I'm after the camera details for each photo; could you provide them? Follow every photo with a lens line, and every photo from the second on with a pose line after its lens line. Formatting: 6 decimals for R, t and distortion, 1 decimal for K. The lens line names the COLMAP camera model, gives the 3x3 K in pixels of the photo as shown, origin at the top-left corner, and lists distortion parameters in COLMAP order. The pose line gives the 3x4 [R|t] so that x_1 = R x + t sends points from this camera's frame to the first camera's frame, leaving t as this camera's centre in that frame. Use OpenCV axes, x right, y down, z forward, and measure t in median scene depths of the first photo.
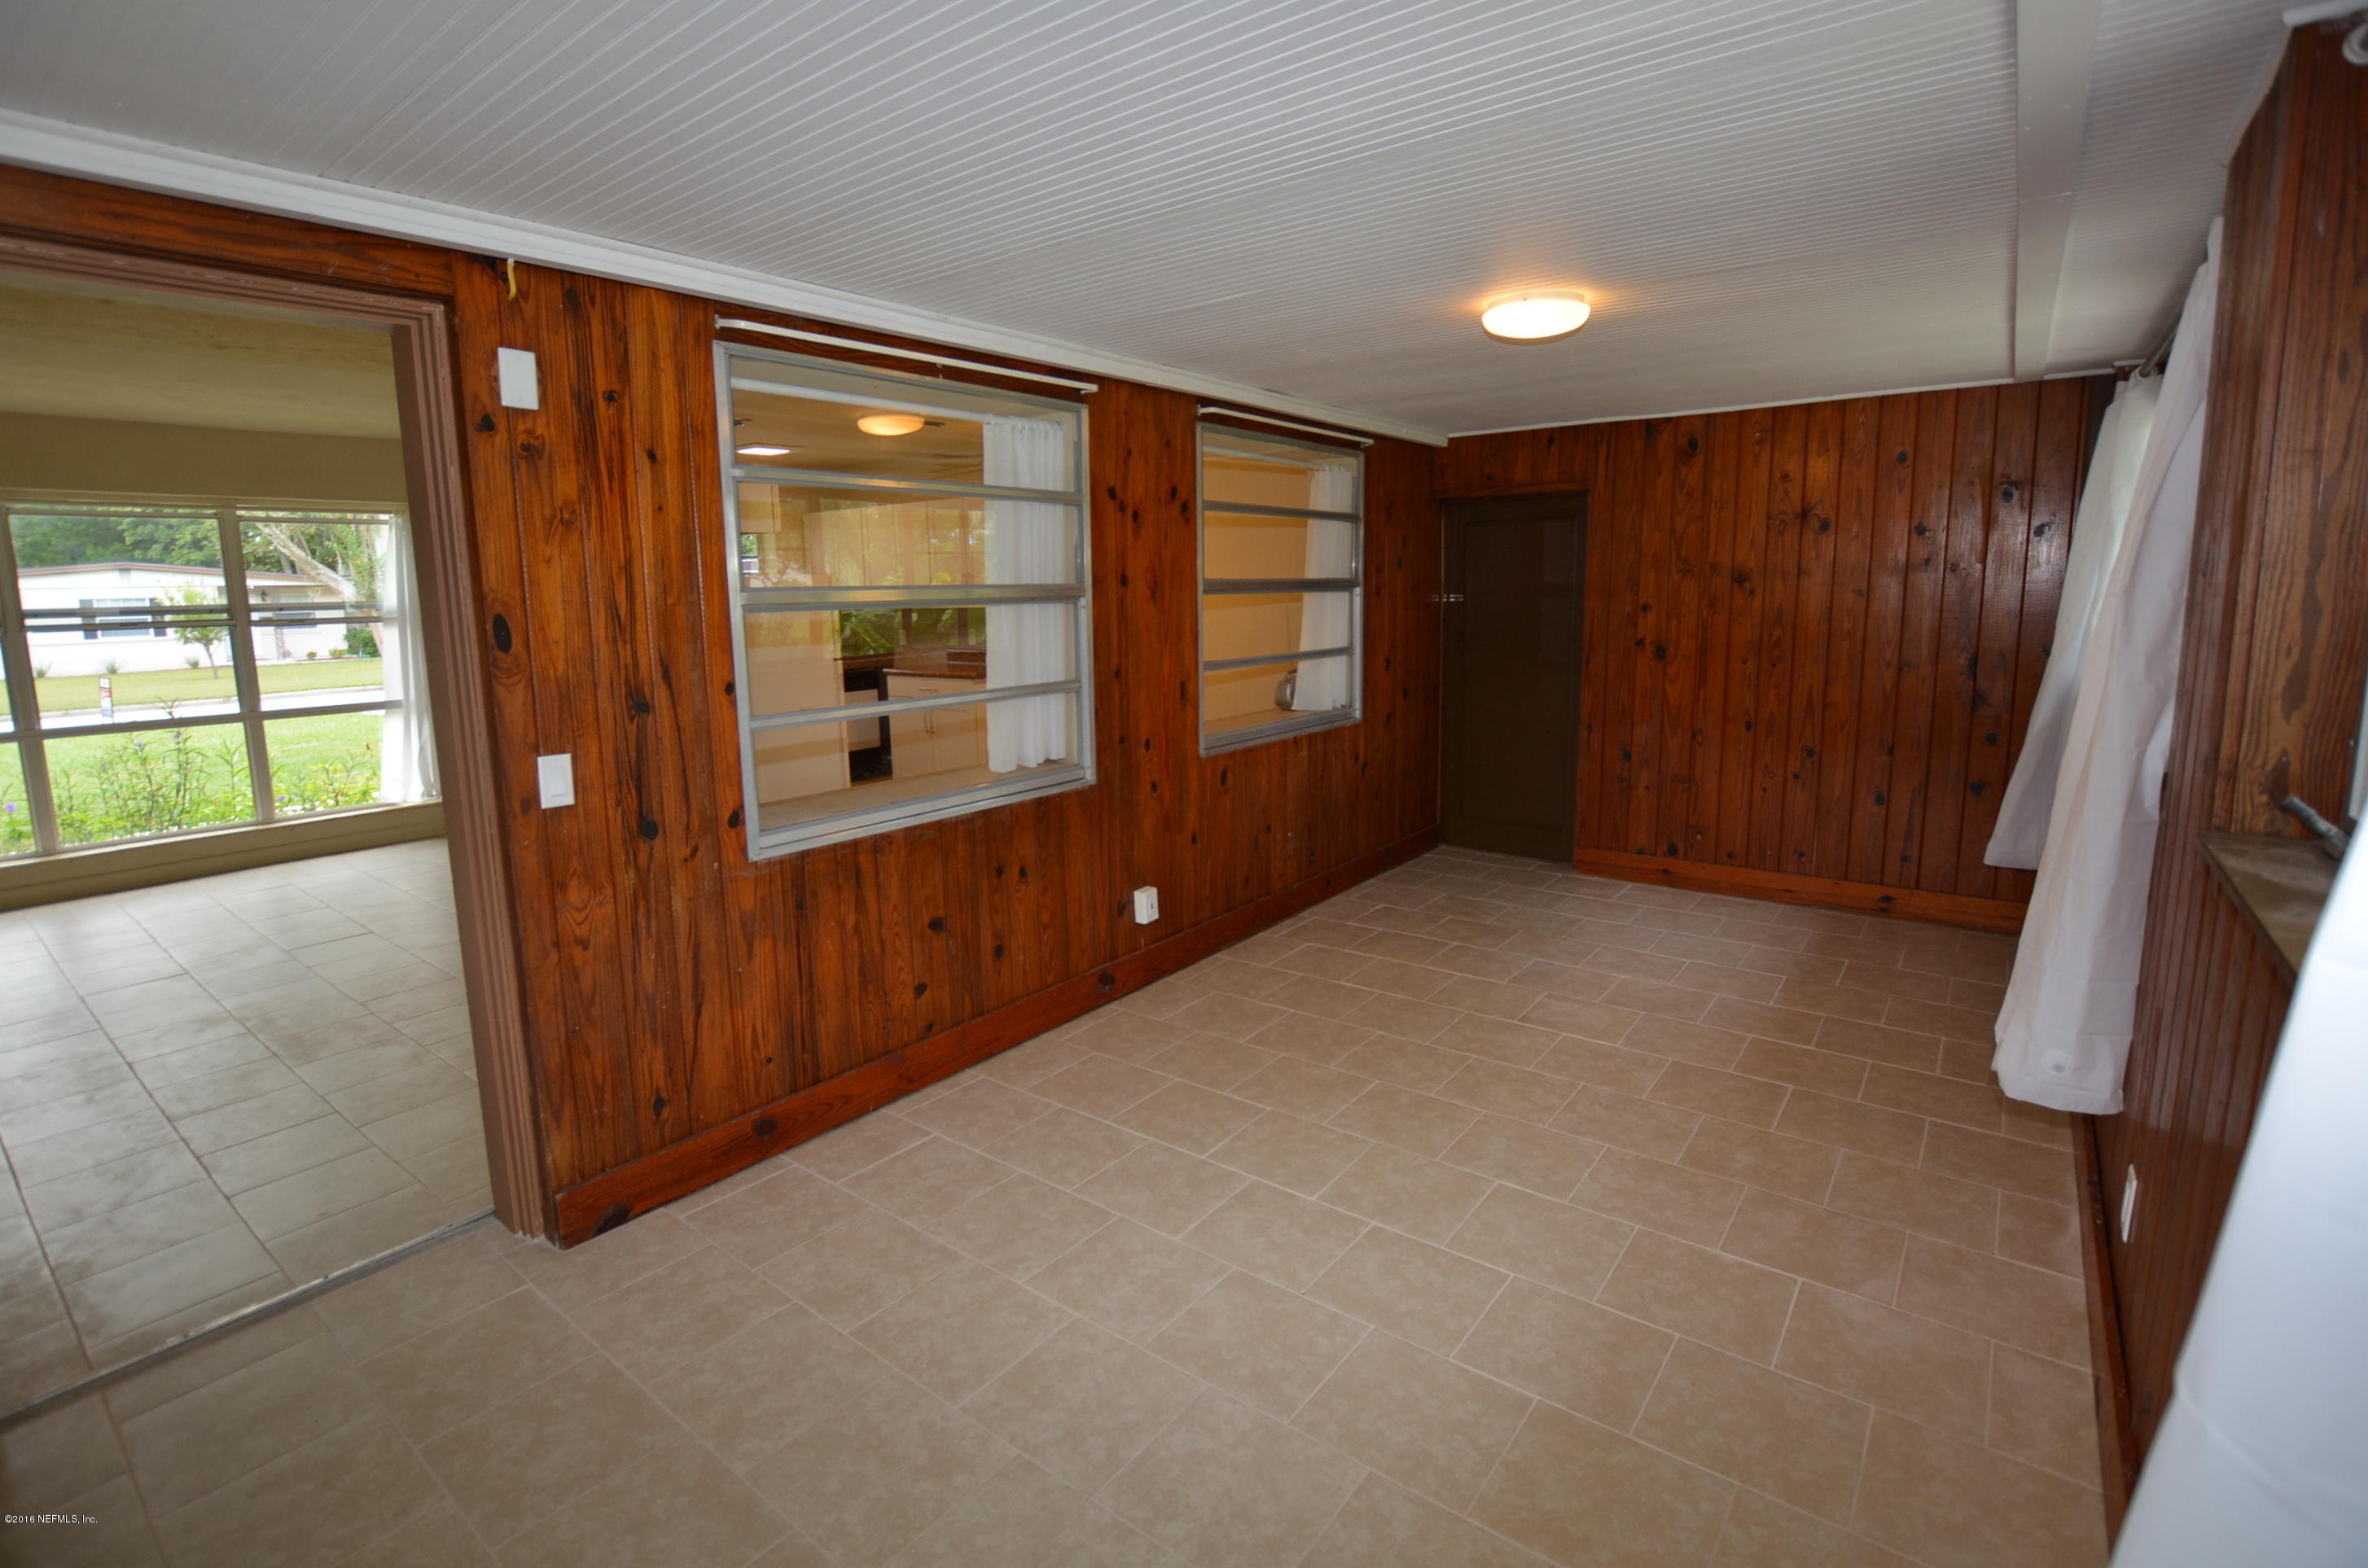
lens RADIAL K [[1124.7, 0, 1176.4], [0, 1124.7, 750.8], [0, 0, 1]] dist [-0.022670, 0.000093]
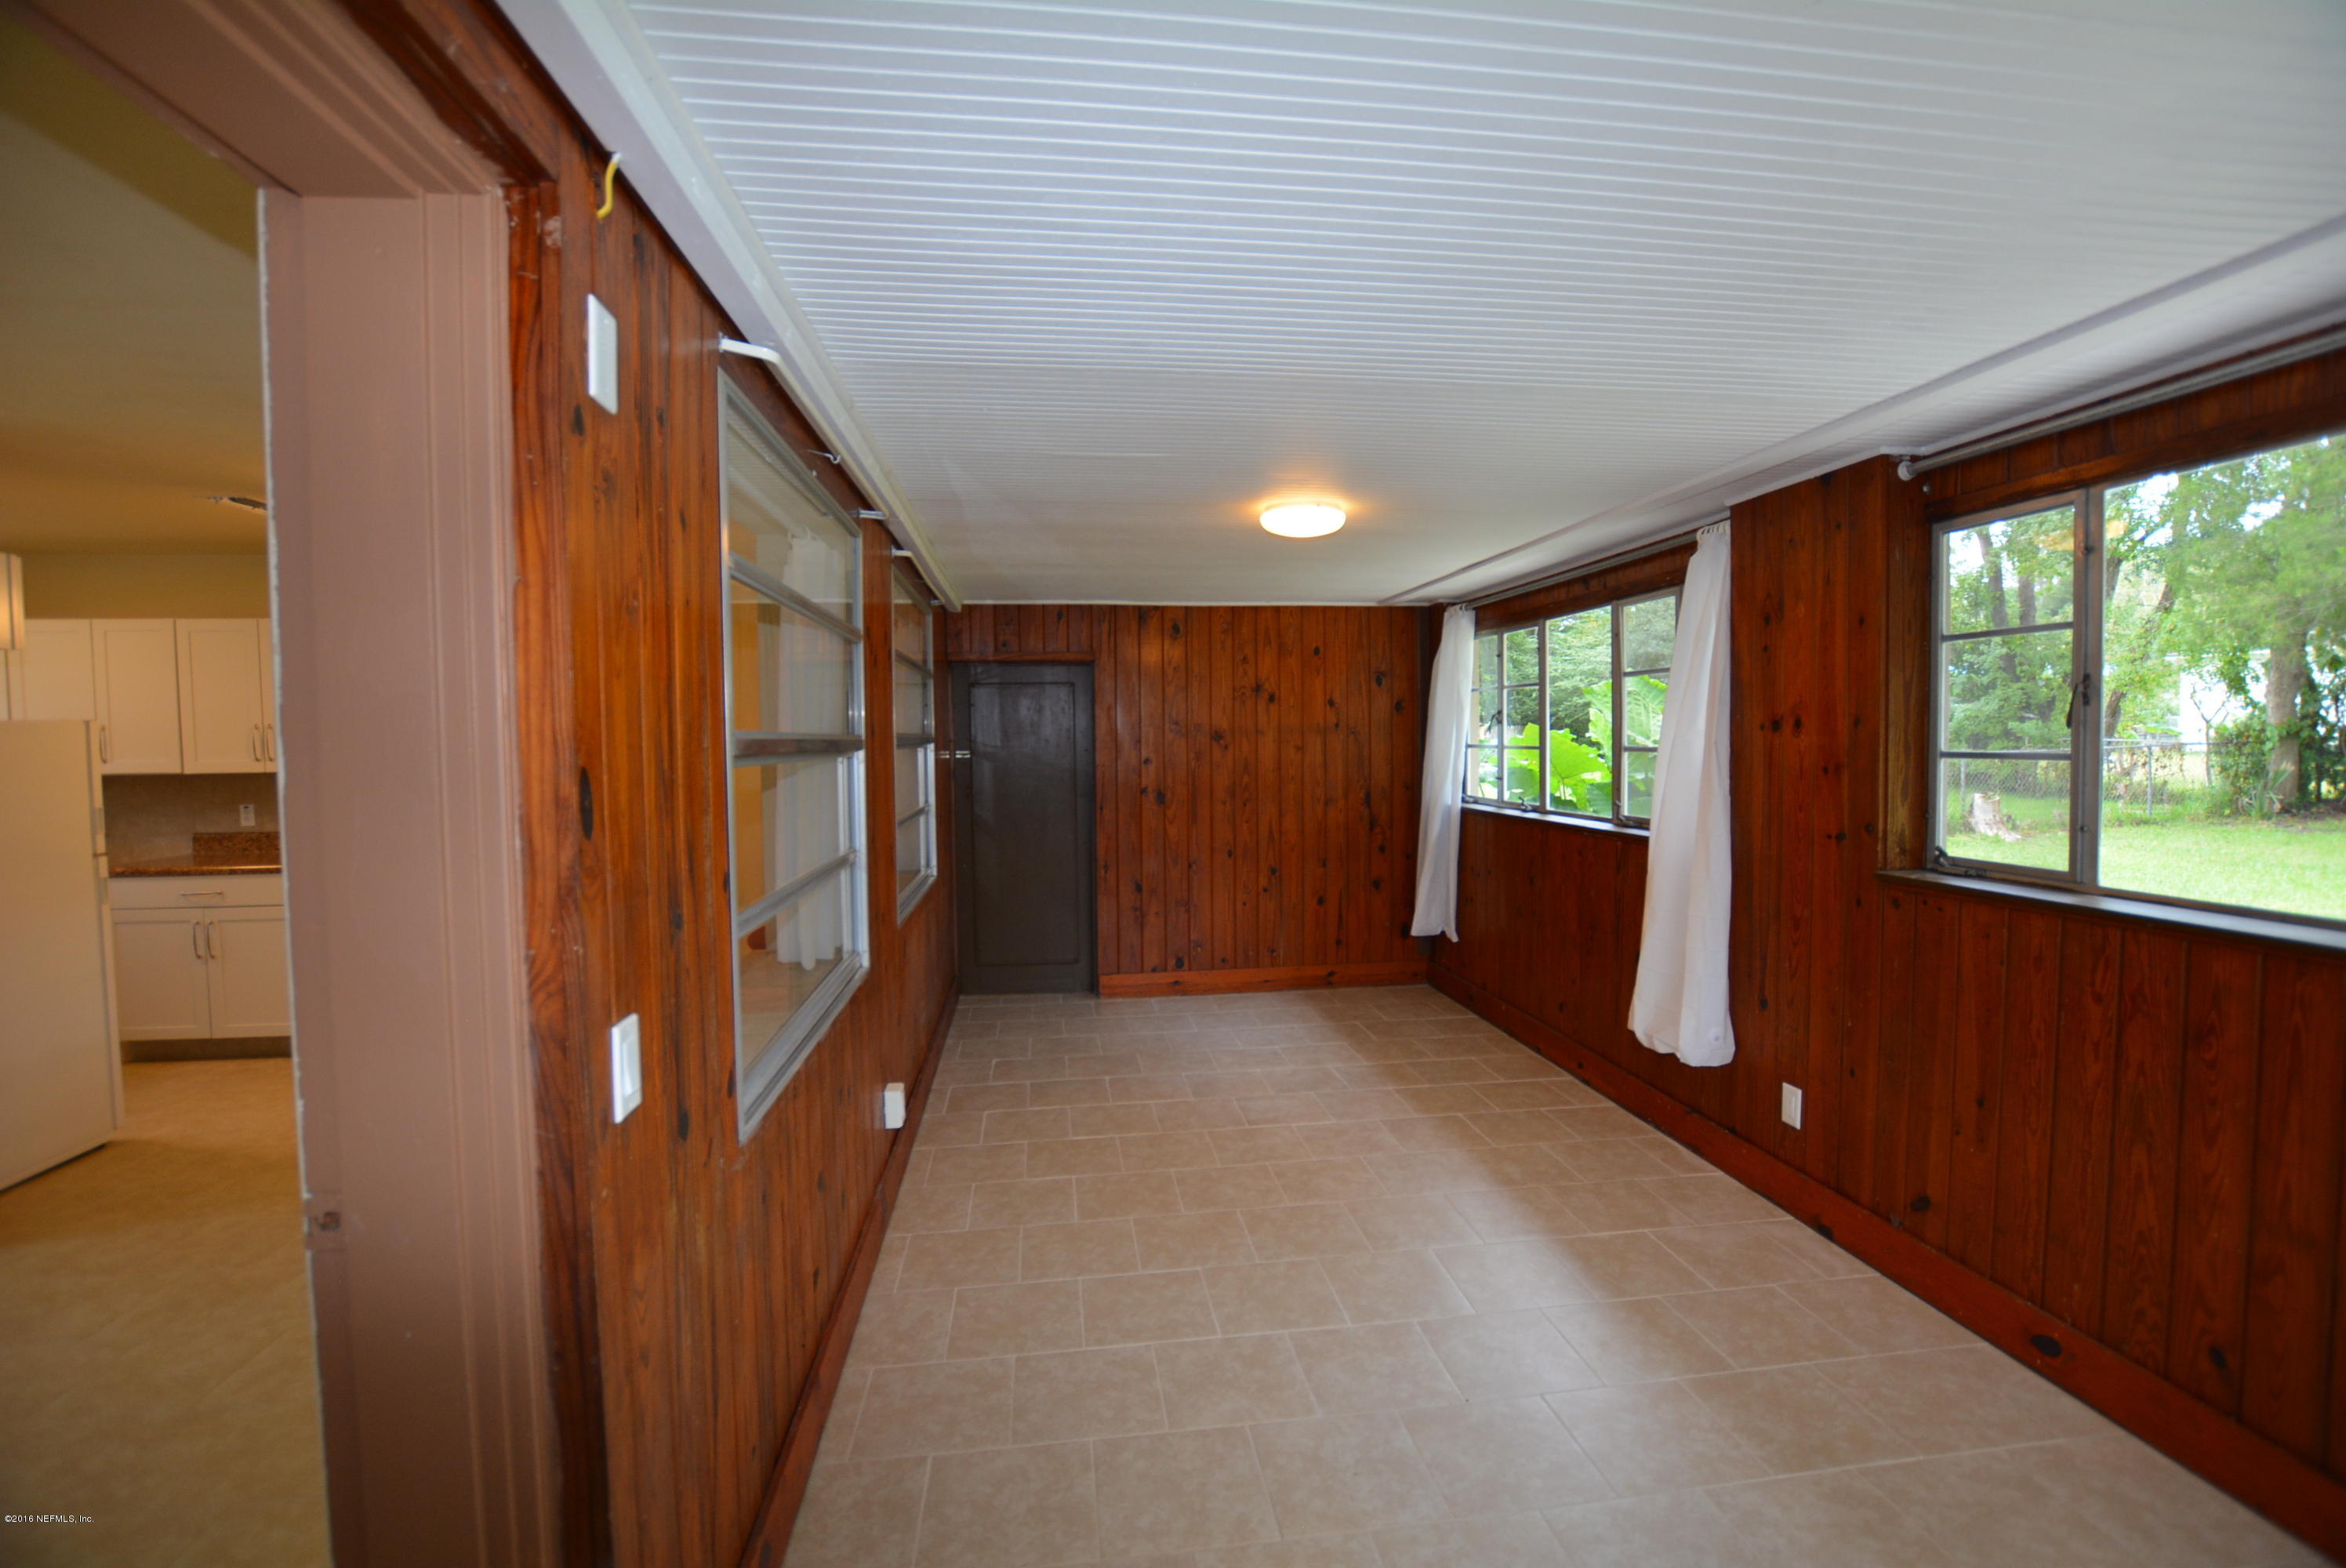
lens RADIAL K [[1051.0, 0, 1192.9], [0, 1051.0, 777.1], [0, 0, 1]] dist [-0.022124, 0.001115]
pose [[0.688654, -0.017173, 0.724887, -0.396596], [0.103849, 0.991749, -0.075162, -0.025028], [-0.717615, 0.127039, 0.684756, 0.228565]]
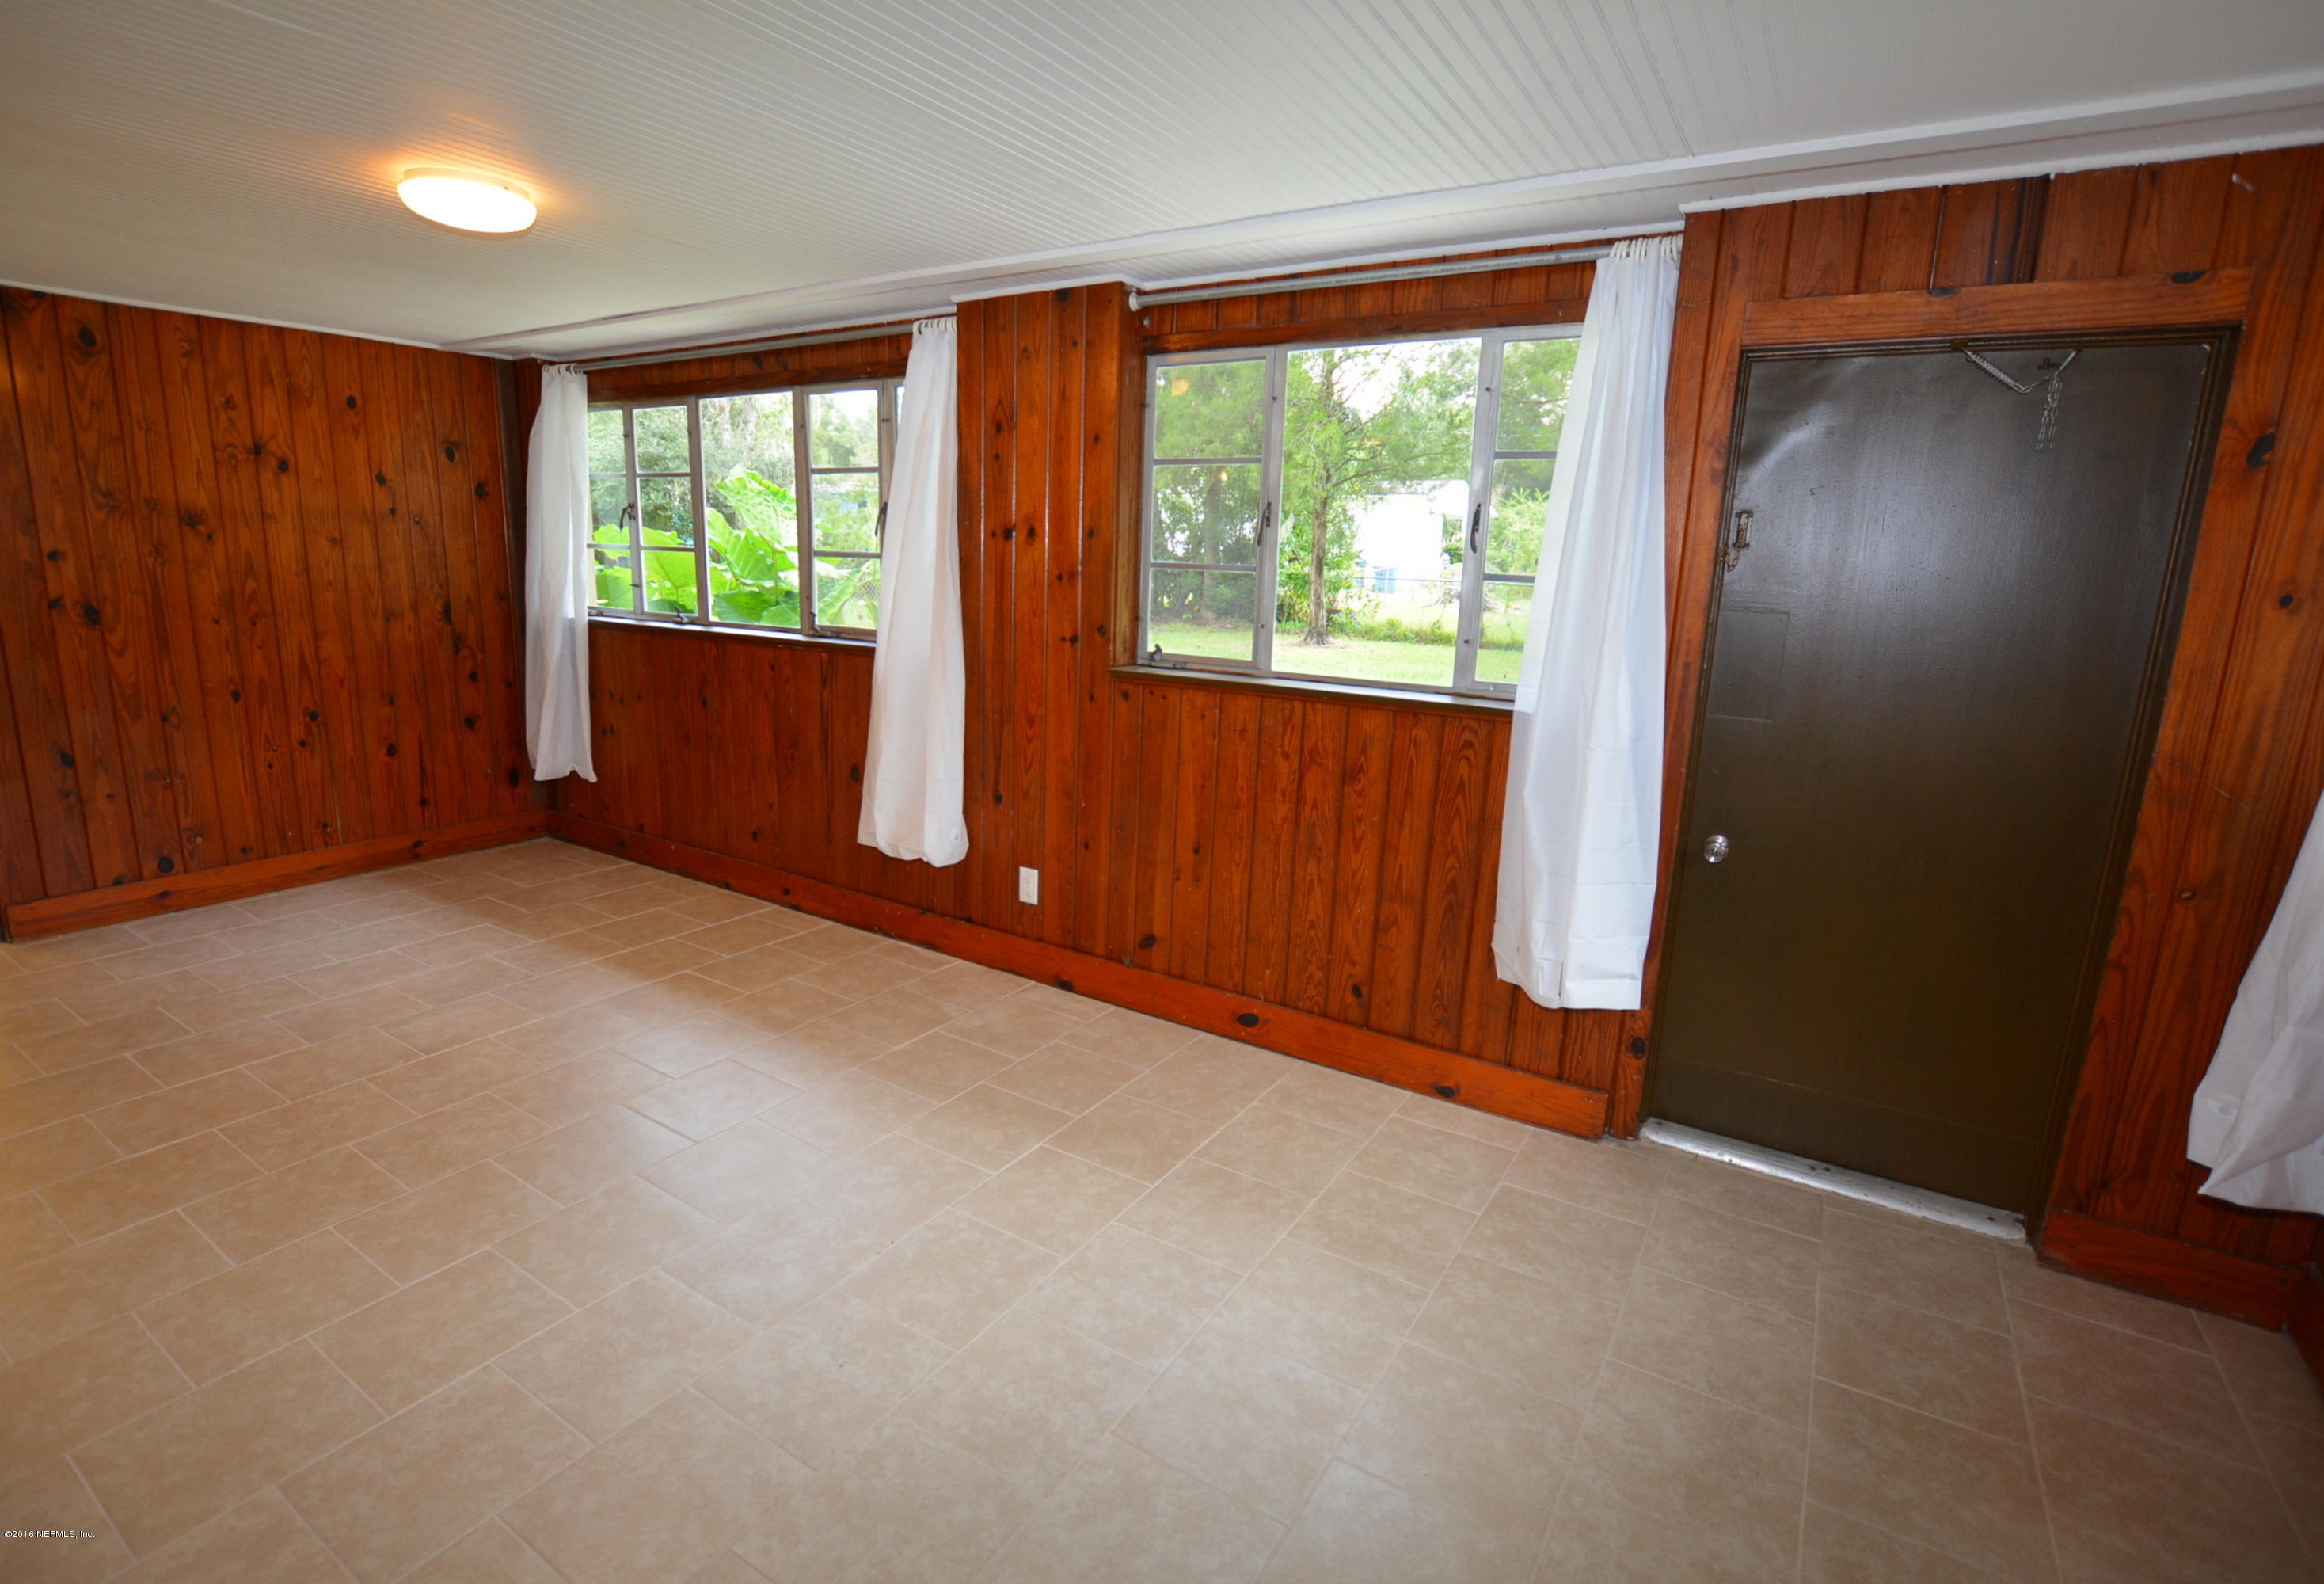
lens RADIAL K [[1101.2, 0, 1157.2], [0, 1101.2, 780.8], [0, 0, 1]] dist [-0.024371, 0.000512]
pose [[-0.105945, -0.185873, 0.976845, -0.411661], [0.116820, 0.973245, 0.197857, -0.043618], [-0.987486, 0.135077, -0.081397, 0.409493]]
